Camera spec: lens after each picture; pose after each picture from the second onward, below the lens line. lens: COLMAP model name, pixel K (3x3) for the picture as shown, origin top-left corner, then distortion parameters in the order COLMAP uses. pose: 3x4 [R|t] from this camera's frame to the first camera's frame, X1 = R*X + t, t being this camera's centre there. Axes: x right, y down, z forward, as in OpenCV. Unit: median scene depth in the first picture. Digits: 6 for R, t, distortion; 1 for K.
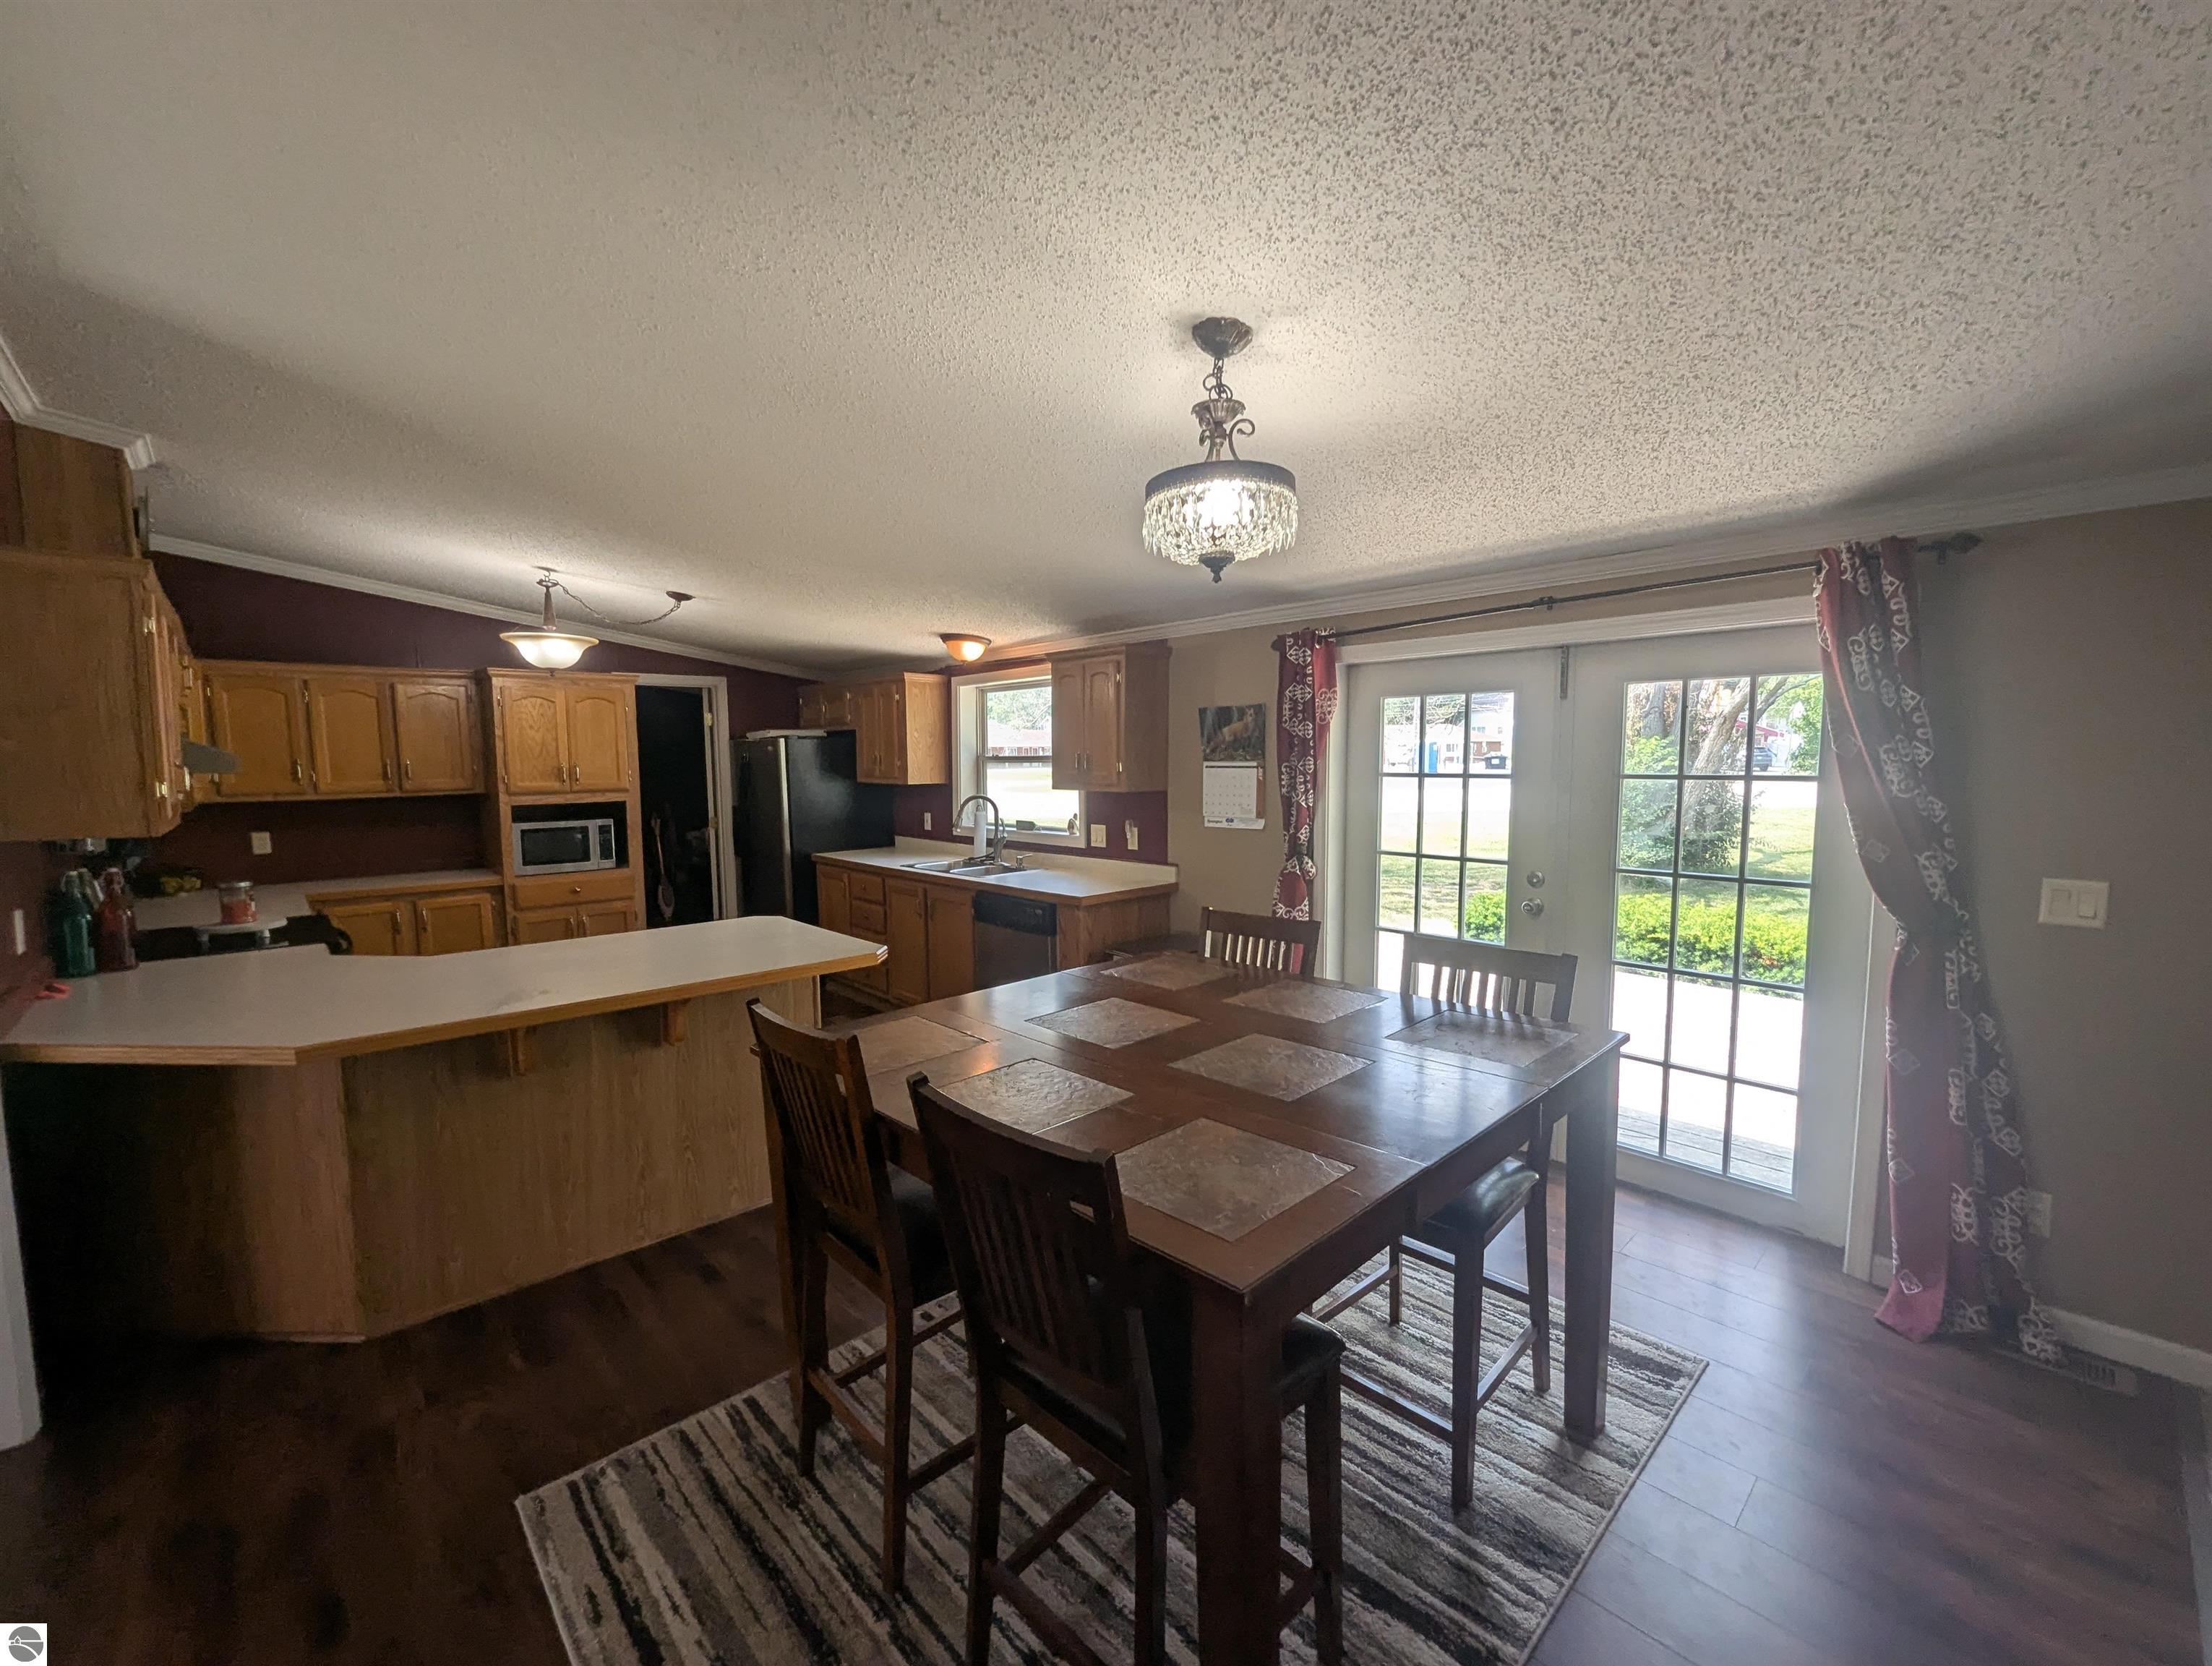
lens RADIAL K [[916.2, 0, 1107.1], [0, 916.2, 839.3], [0, 0, 1]] dist [-0.000895, 0.000857]
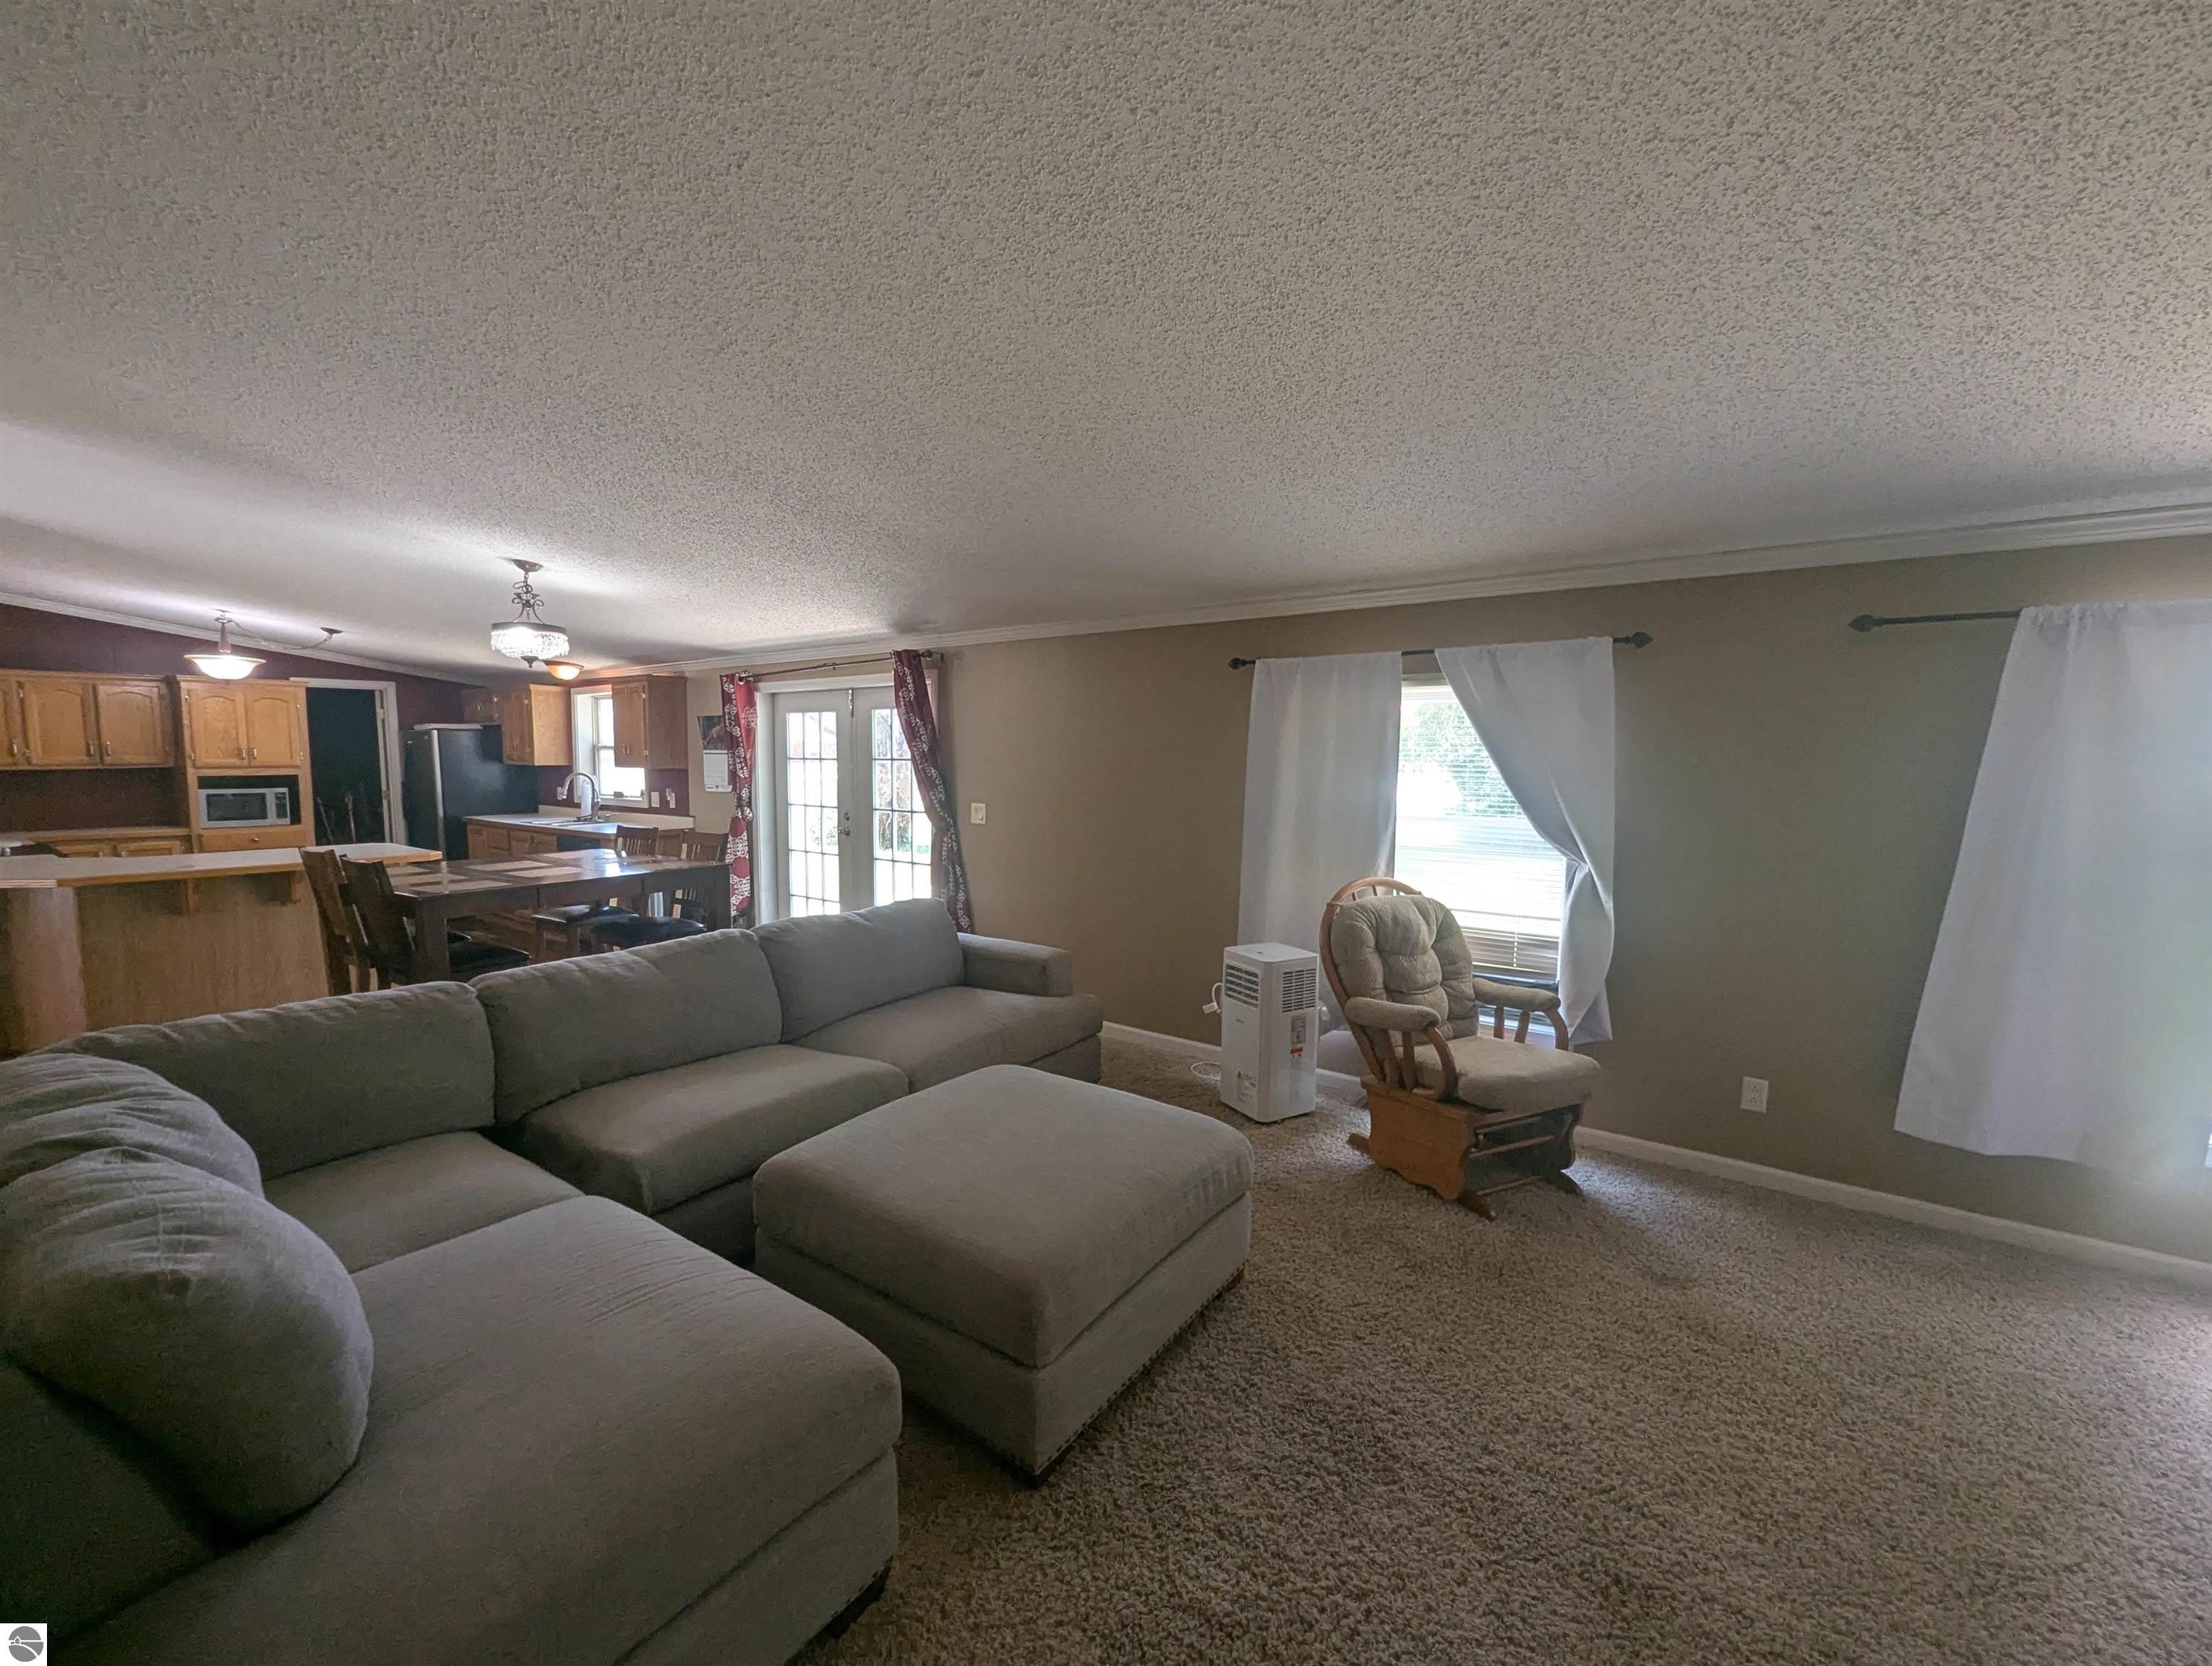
lens RADIAL K [[917.6, 0, 1108.1], [0, 917.6, 839.6], [0, 0, 1]] dist [-0.000590, -0.000430]
pose [[0.982565, -0.003481, 0.185888, 0.431630], [0.003215, 0.999993, 0.001736, 0.060161], [-0.185892, -0.001108, 0.982569, -0.598601]]
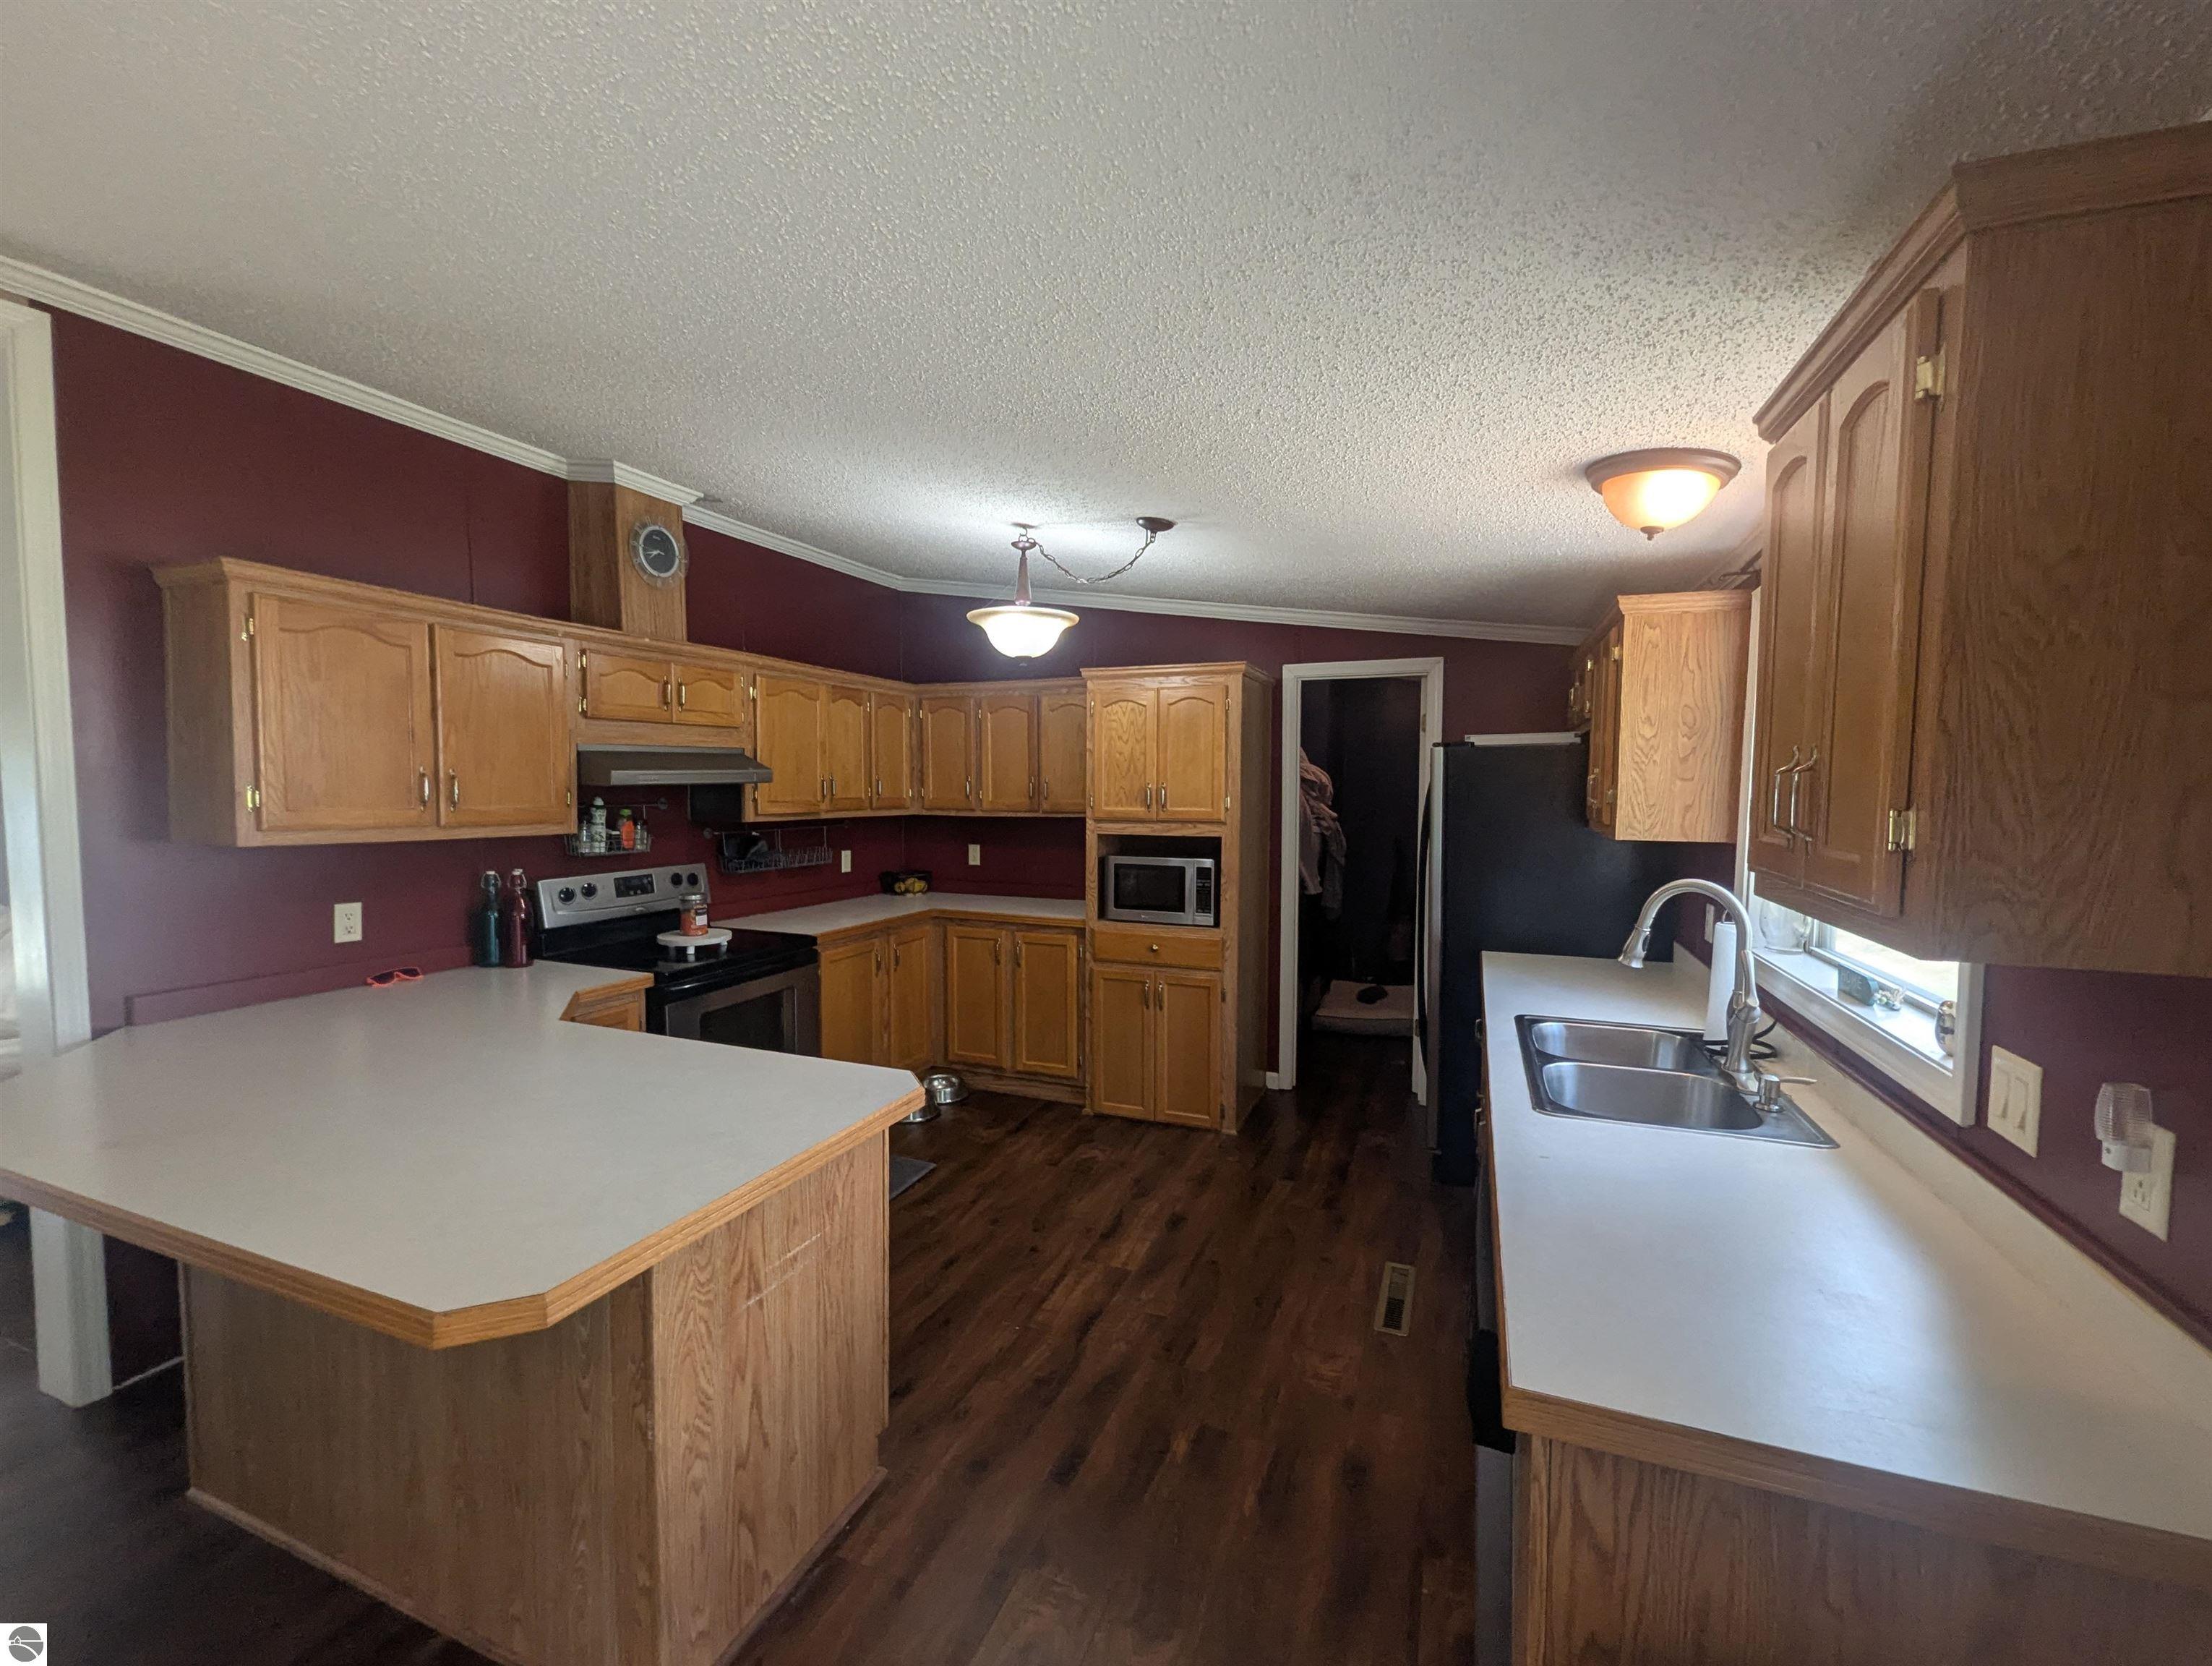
lens RADIAL K [[917.6, 0, 1108.1], [0, 917.6, 839.6], [0, 0, 1]] dist [-0.000590, -0.000430]
pose [[0.429593, 0.066500, -0.900571, 0.102725], [-0.091963, 0.995322, 0.029628, -0.057793], [0.898328, 0.070091, 0.433699, 0.655478]]
